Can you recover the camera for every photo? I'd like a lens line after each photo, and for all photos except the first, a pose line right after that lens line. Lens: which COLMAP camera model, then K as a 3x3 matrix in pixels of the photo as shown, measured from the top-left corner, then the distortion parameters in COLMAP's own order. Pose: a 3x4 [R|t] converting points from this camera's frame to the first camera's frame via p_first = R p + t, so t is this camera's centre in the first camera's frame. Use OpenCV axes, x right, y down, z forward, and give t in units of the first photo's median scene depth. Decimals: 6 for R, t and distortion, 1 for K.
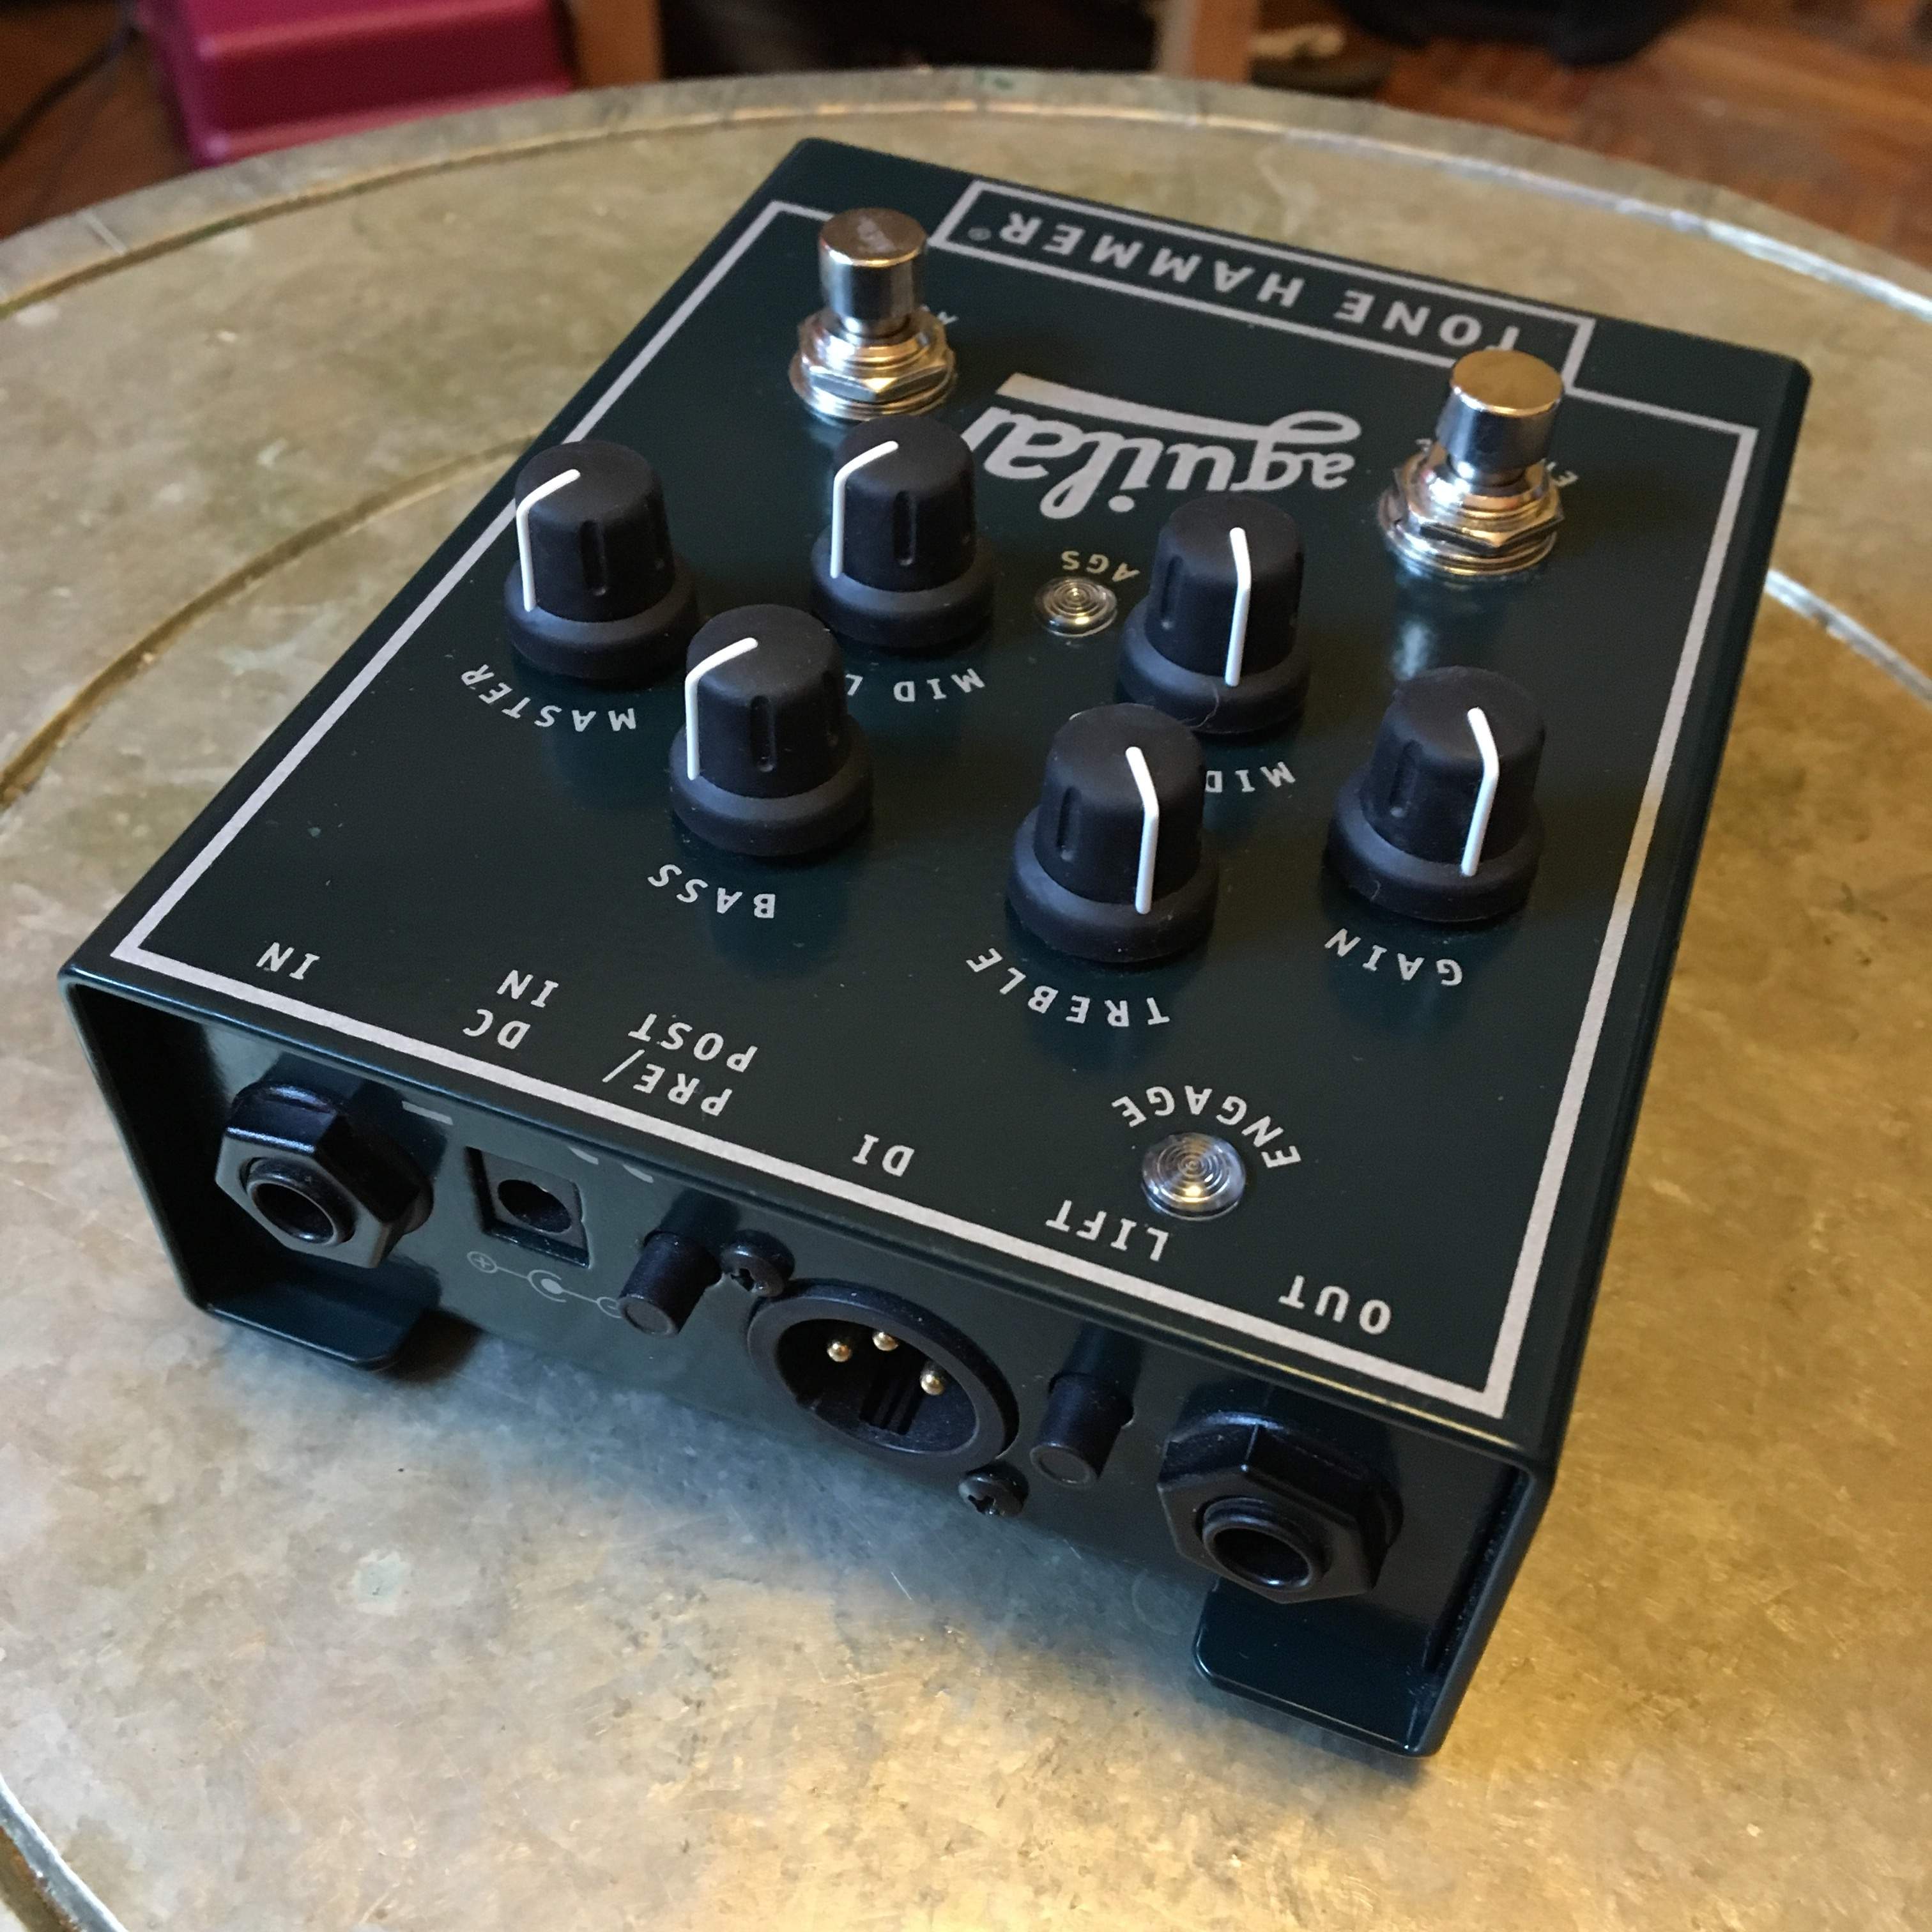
lens RADIAL K [[2244.3, 0, 925.6], [0, 2244.3, 967.1], [0, 0, 1]] dist [0.127999, -0.319885]
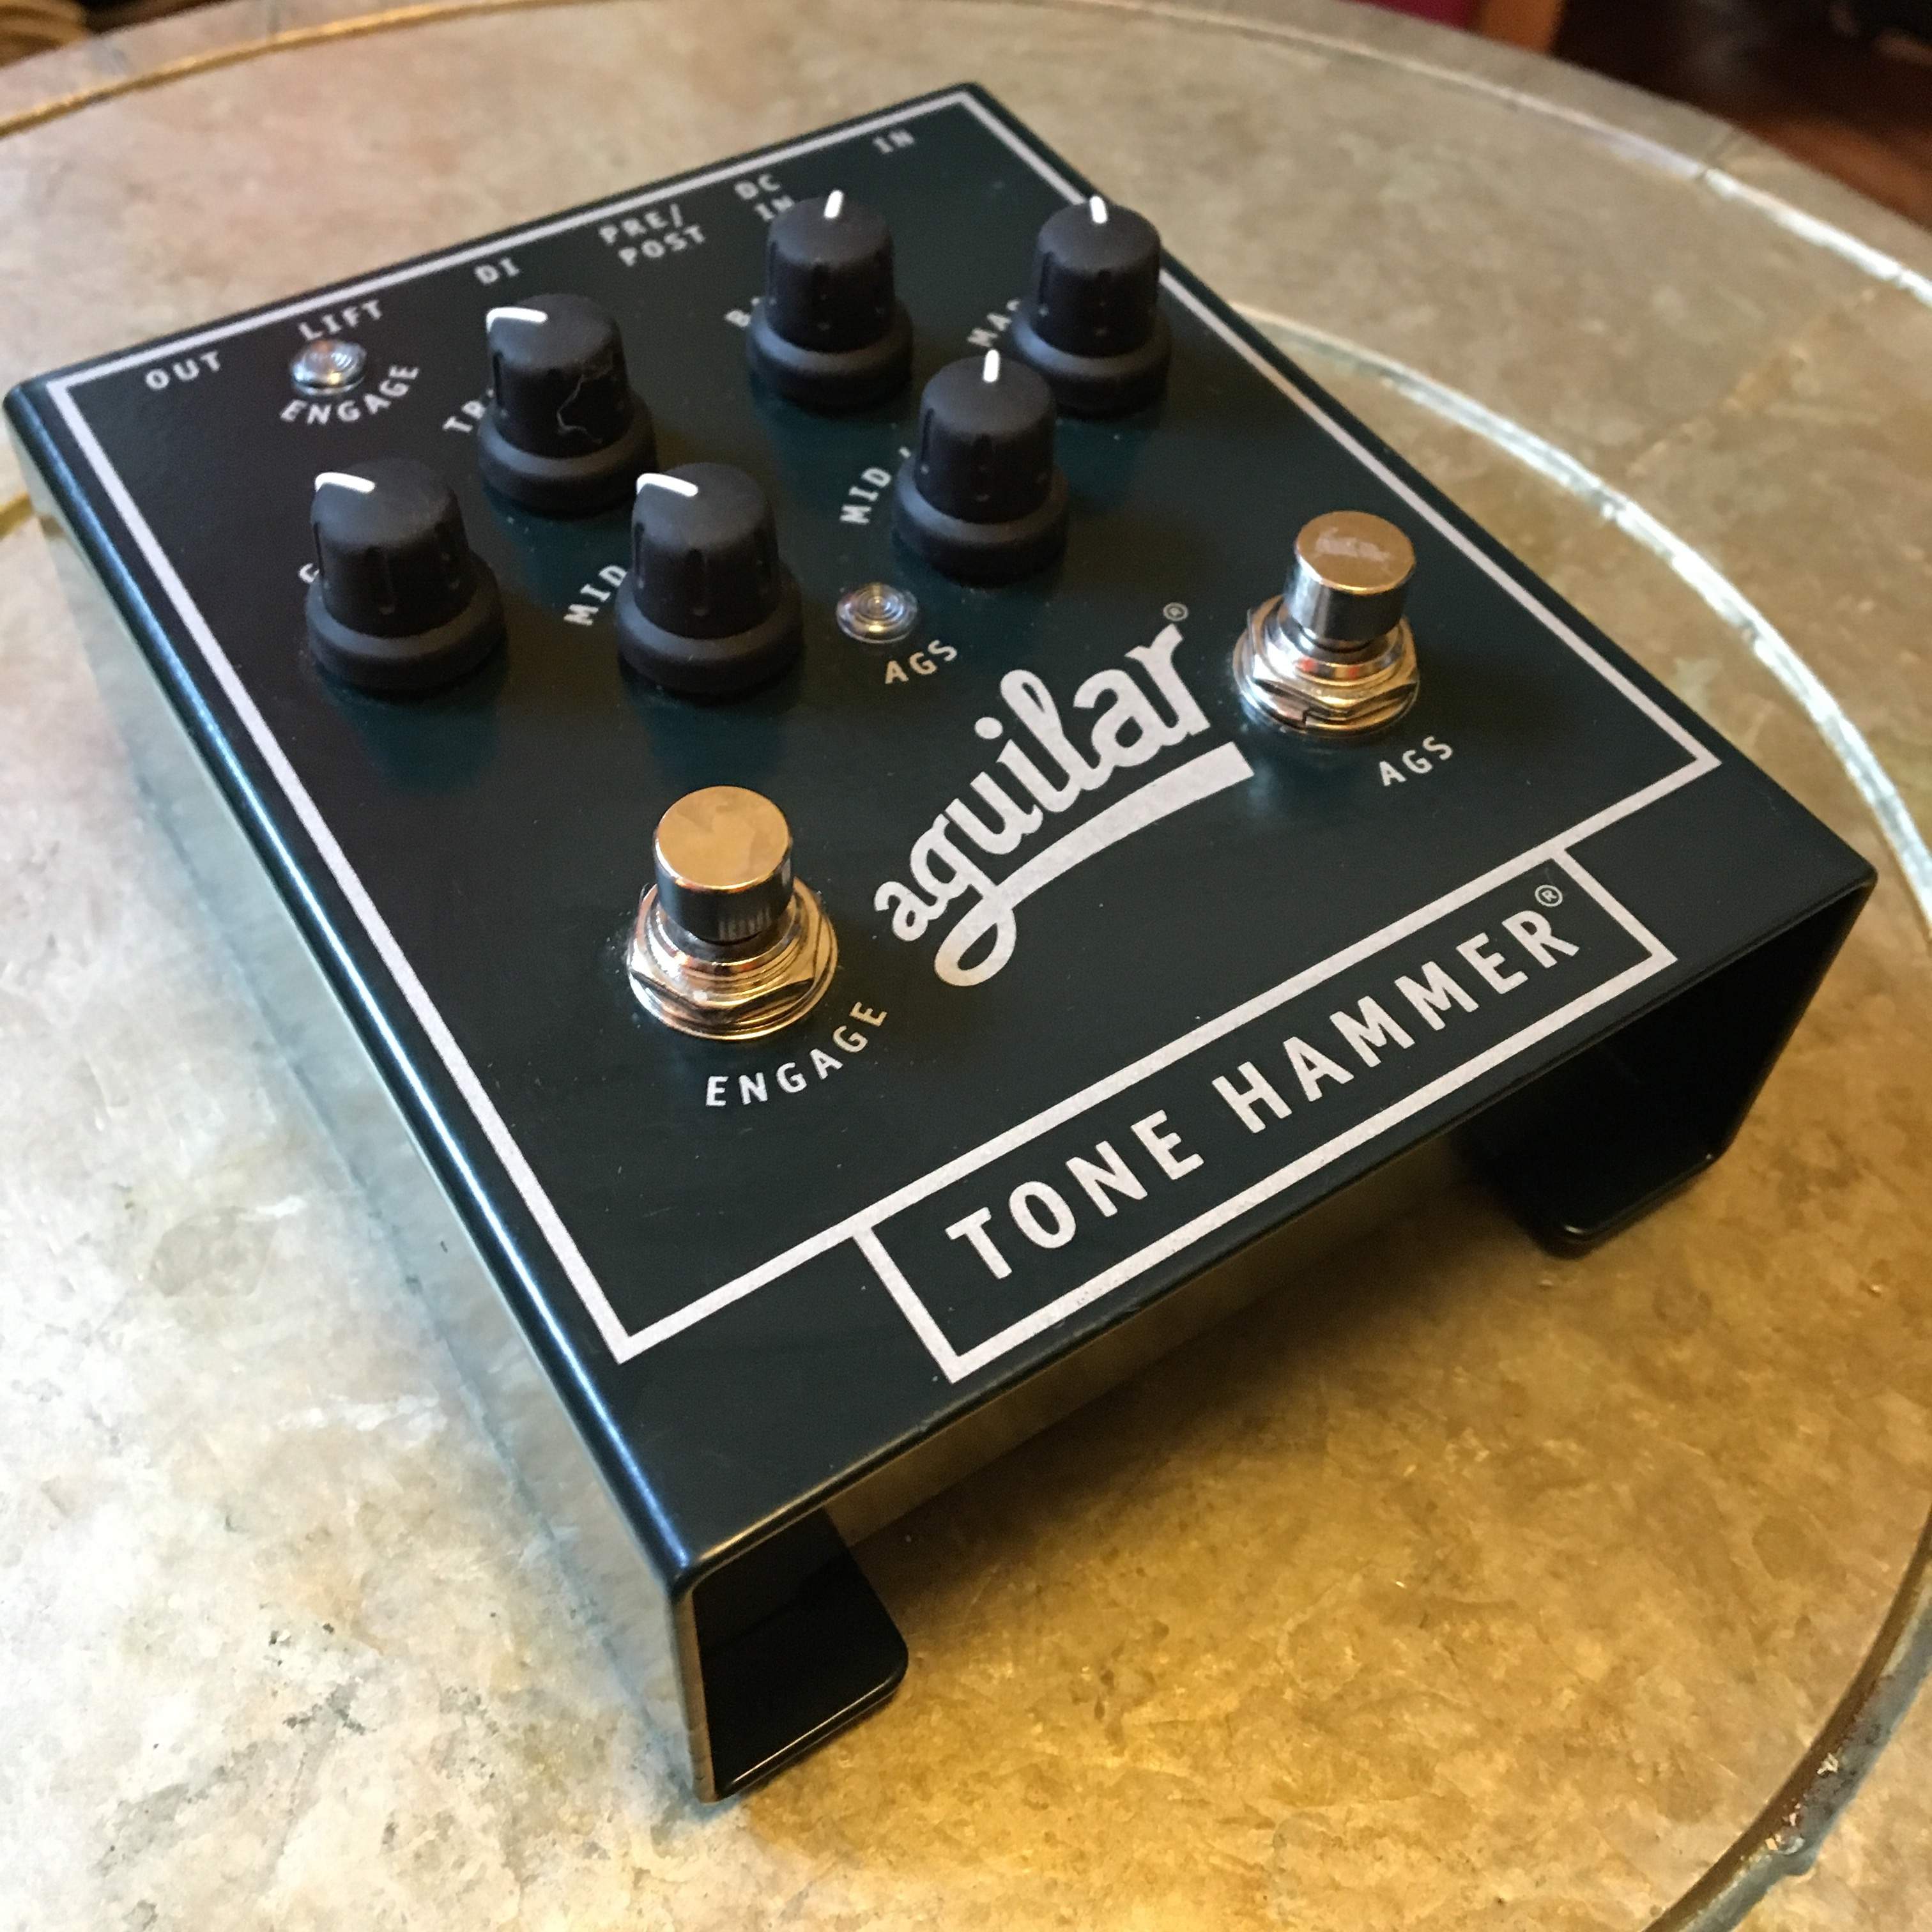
lens RADIAL K [[2105.4, 0, 966.0], [0, 2105.4, 966.0], [0, 0, 1]] dist [0.050182, -0.023509]
pose [[-0.585709, 0.600488, -0.544389, 0.595002], [-0.642041, 0.066209, 0.763806, -0.818365], [0.494700, 0.796888, 0.346759, 0.755838]]
